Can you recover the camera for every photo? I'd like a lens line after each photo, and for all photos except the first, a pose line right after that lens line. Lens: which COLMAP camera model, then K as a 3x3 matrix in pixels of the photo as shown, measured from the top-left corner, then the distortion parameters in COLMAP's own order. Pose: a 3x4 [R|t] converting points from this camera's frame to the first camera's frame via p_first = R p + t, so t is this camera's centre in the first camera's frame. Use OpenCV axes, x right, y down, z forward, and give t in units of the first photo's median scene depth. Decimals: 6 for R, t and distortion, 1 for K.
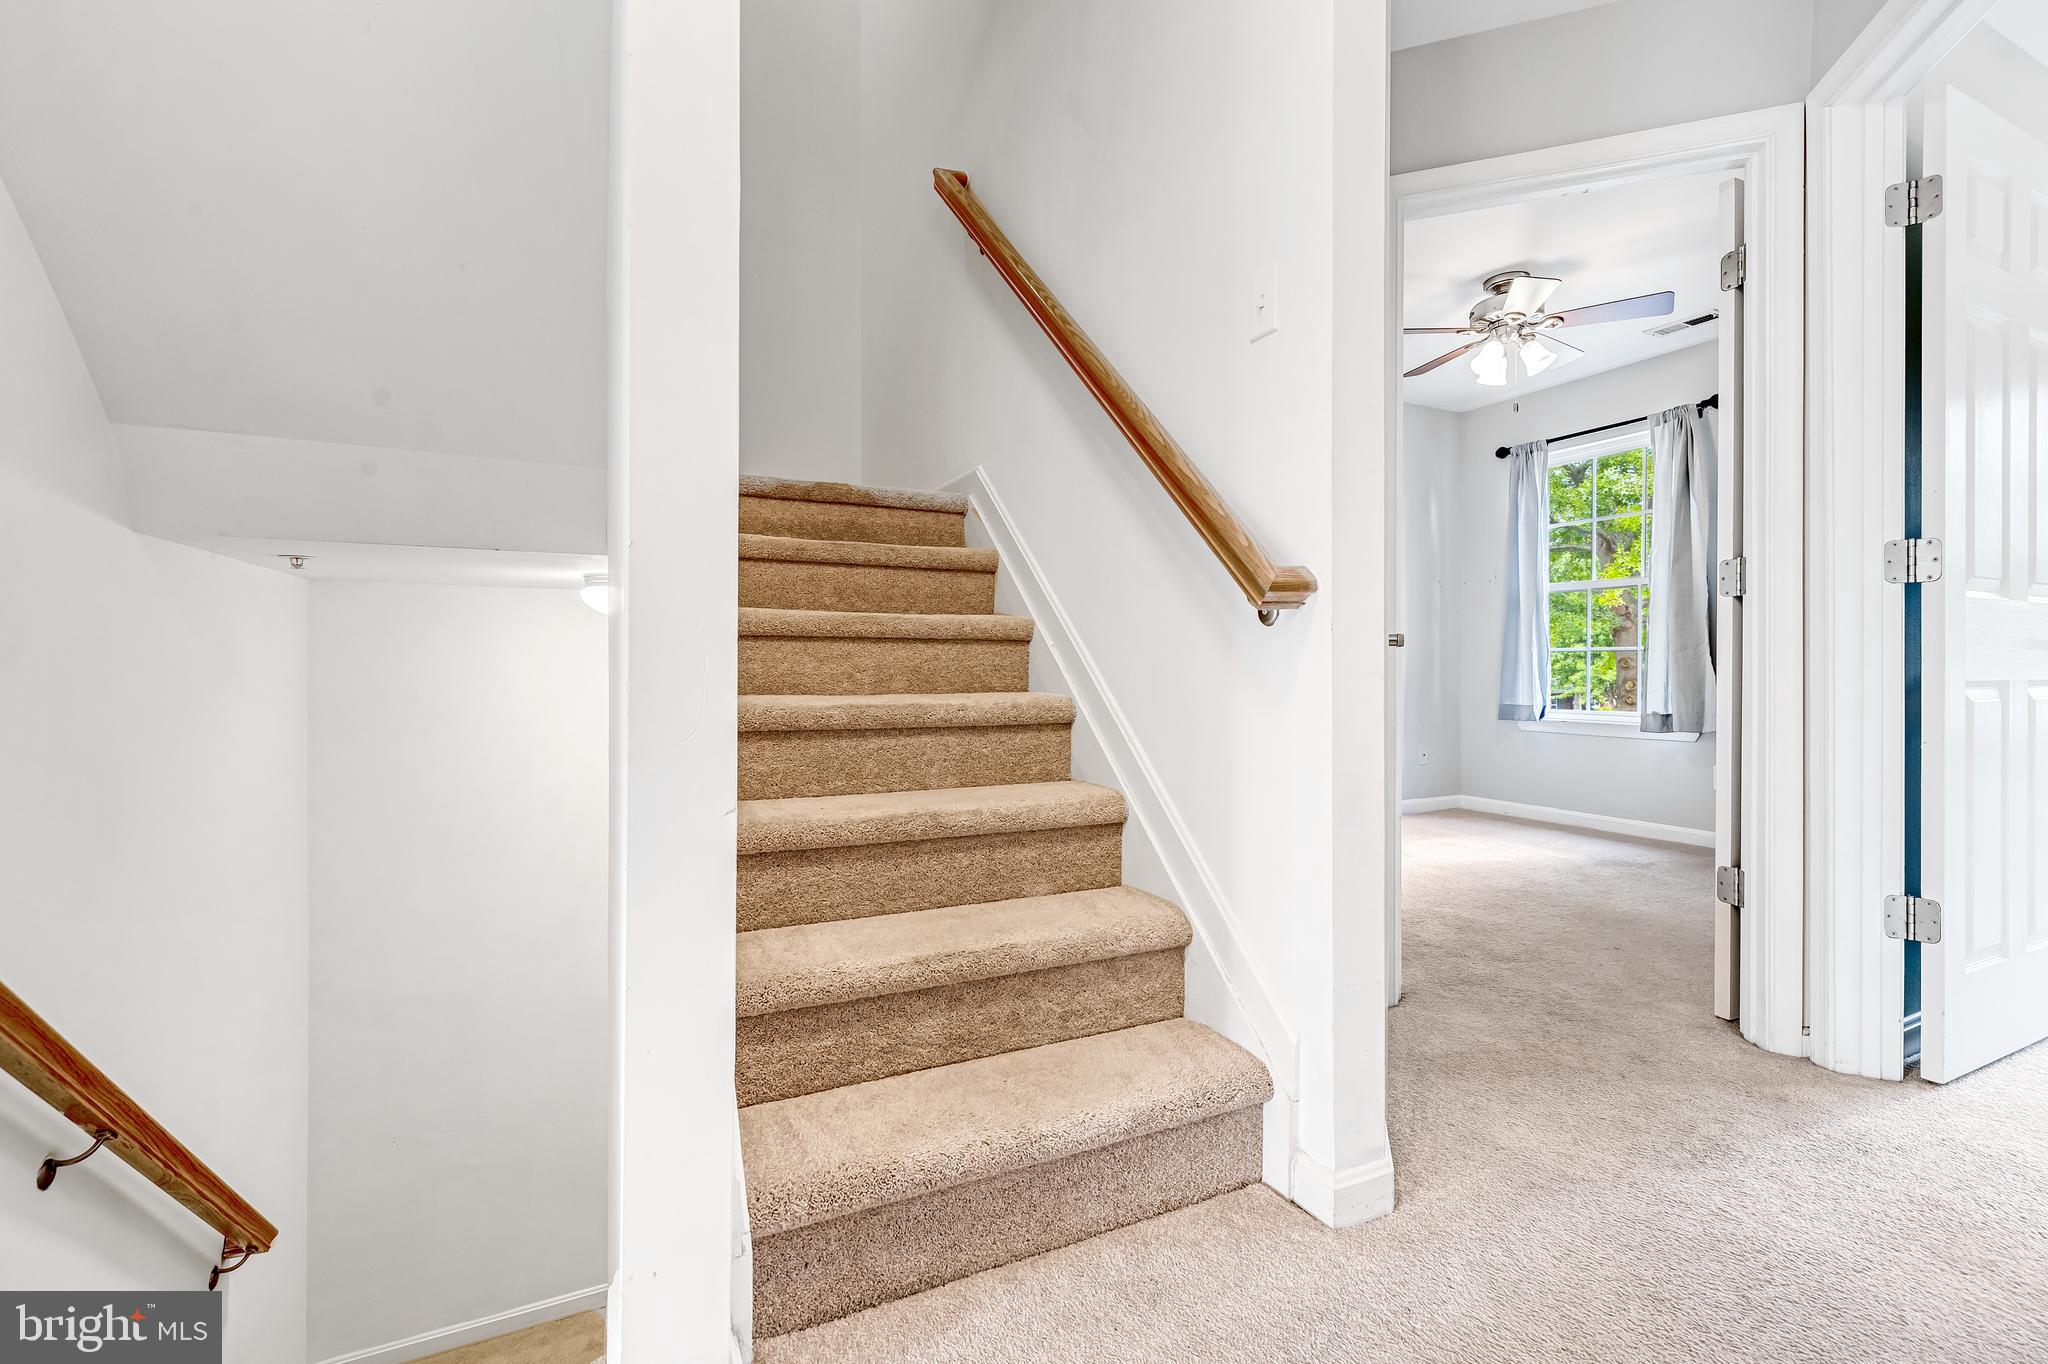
lens RADIAL K [[889.5, 0, 1040.7], [0, 889.5, 676.3], [0, 0, 1]] dist [0.000405, -0.000631]
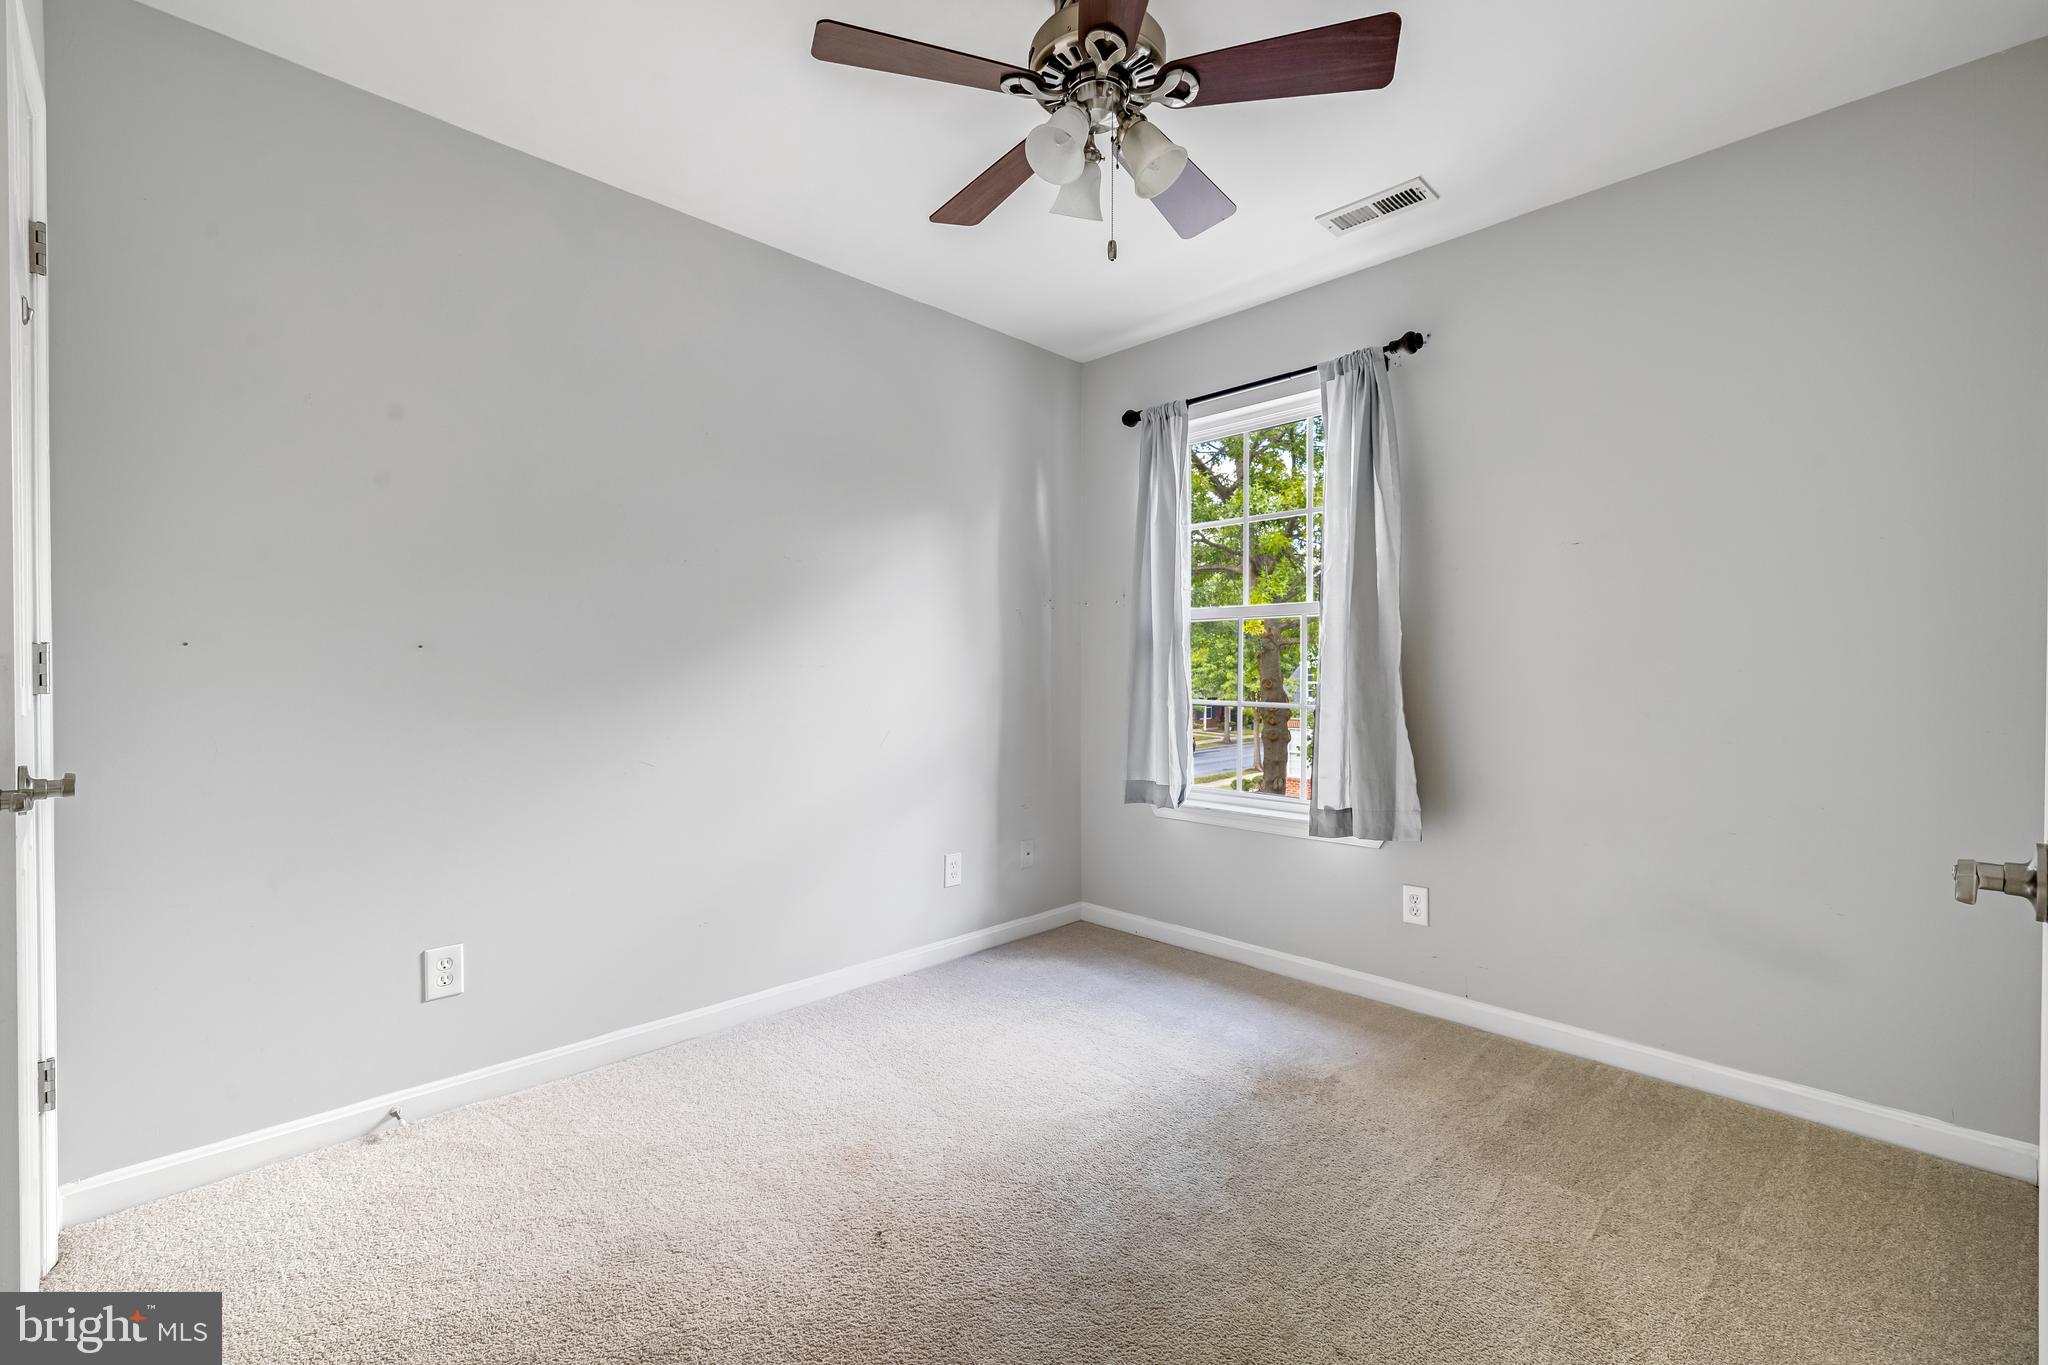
lens RADIAL K [[889.5, 0, 1002.4], [0, 889.5, 676.0], [0, 0, 1]] dist [0.000405, -0.000631]
pose [[0.956733, 0.004460, 0.290933, 0.229816], [-0.001555, 0.999947, -0.010217, -0.044428], [-0.290963, 0.009323, 0.956689, 0.378925]]
